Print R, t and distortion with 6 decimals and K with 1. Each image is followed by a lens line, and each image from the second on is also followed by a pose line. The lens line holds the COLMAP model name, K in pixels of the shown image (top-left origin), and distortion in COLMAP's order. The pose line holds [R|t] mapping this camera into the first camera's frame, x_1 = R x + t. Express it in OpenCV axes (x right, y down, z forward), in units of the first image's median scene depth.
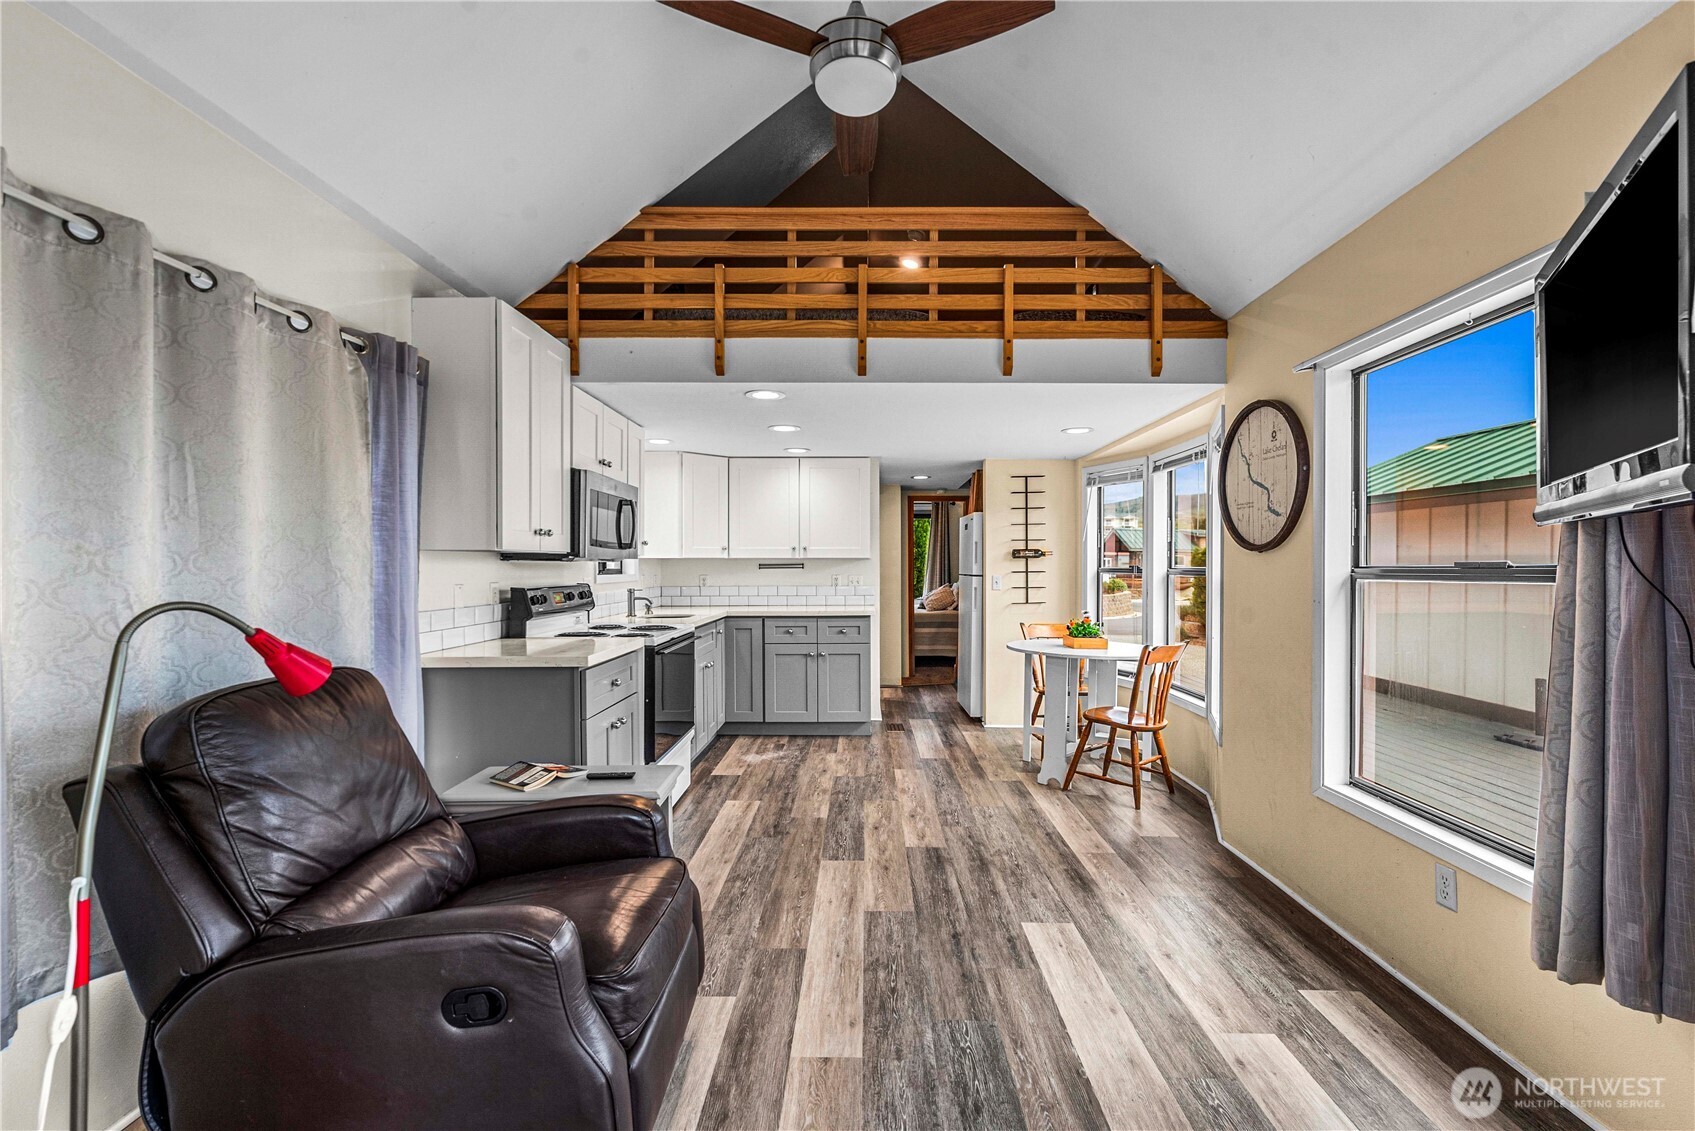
lens RADIAL K [[738.6, 0, 848.2], [0, 738.6, 569.3], [0, 0, 1]] dist [0.001321, -0.000231]
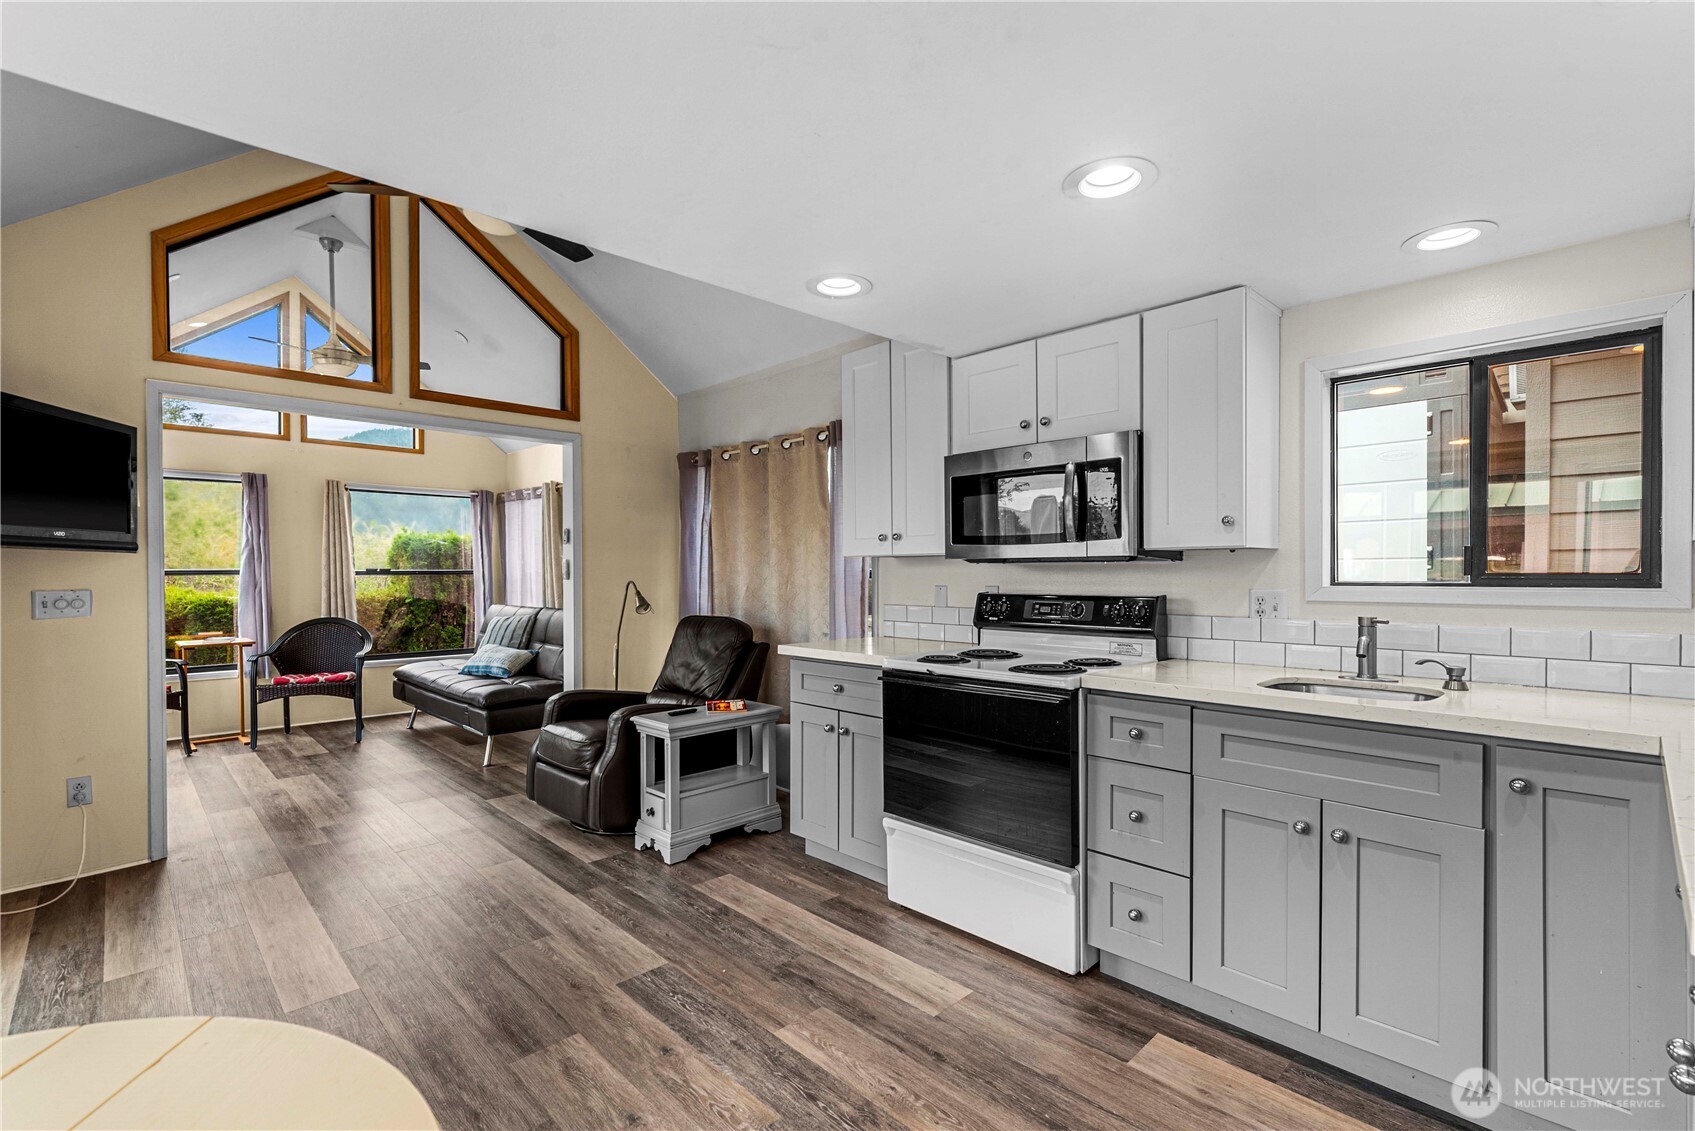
lens RADIAL K [[738.6, 0, 844.6], [0, 738.6, 591.4], [0, 0, 1]] dist [0.001321, -0.000231]
pose [[-0.698005, 0.022354, -0.715743, 0.287402], [0.001414, 0.999554, 0.029838, -0.003266], [0.716091, 0.019815, -0.697726, 1.286629]]
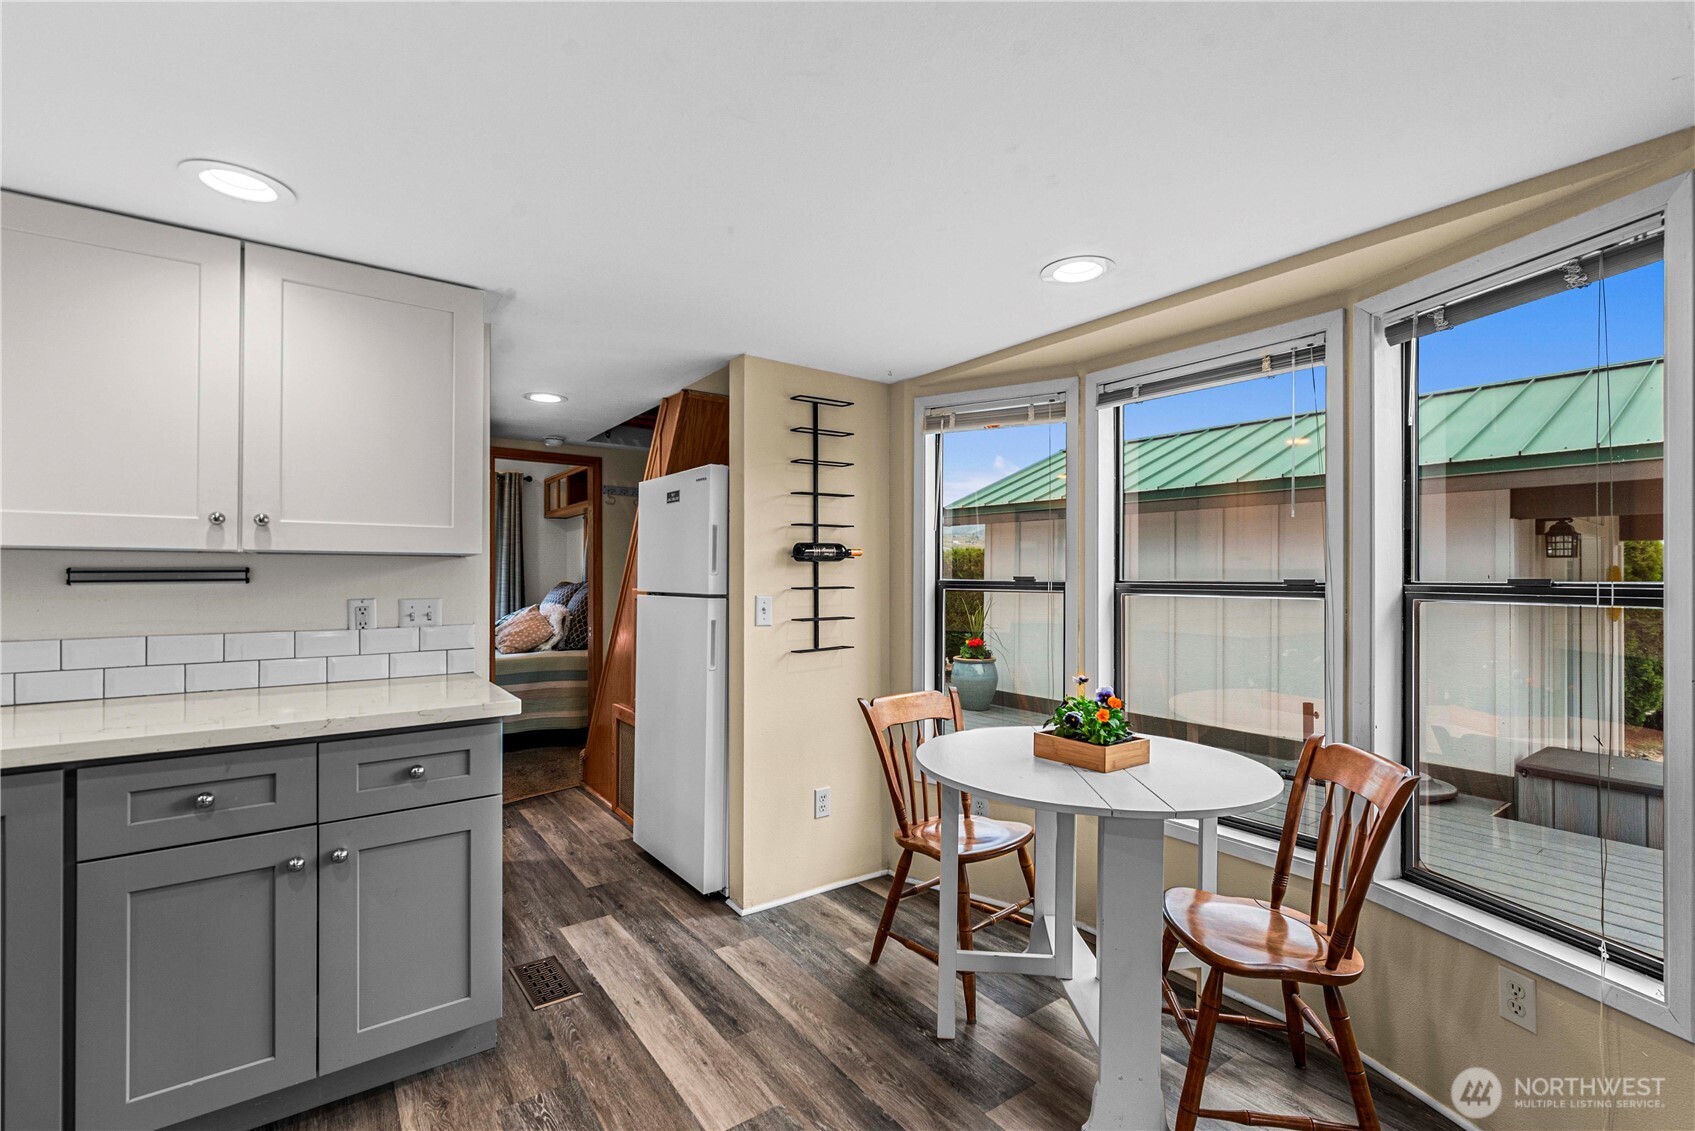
lens RADIAL K [[738.6, 0, 855.1], [0, 738.6, 574.8], [0, 0, 1]] dist [0.001321, -0.000231]
pose [[0.791432, 0.003633, 0.611247, -0.070530], [-0.000415, 0.999985, -0.005406, -0.003772], [-0.611257, 0.004025, 0.791422, 0.818669]]
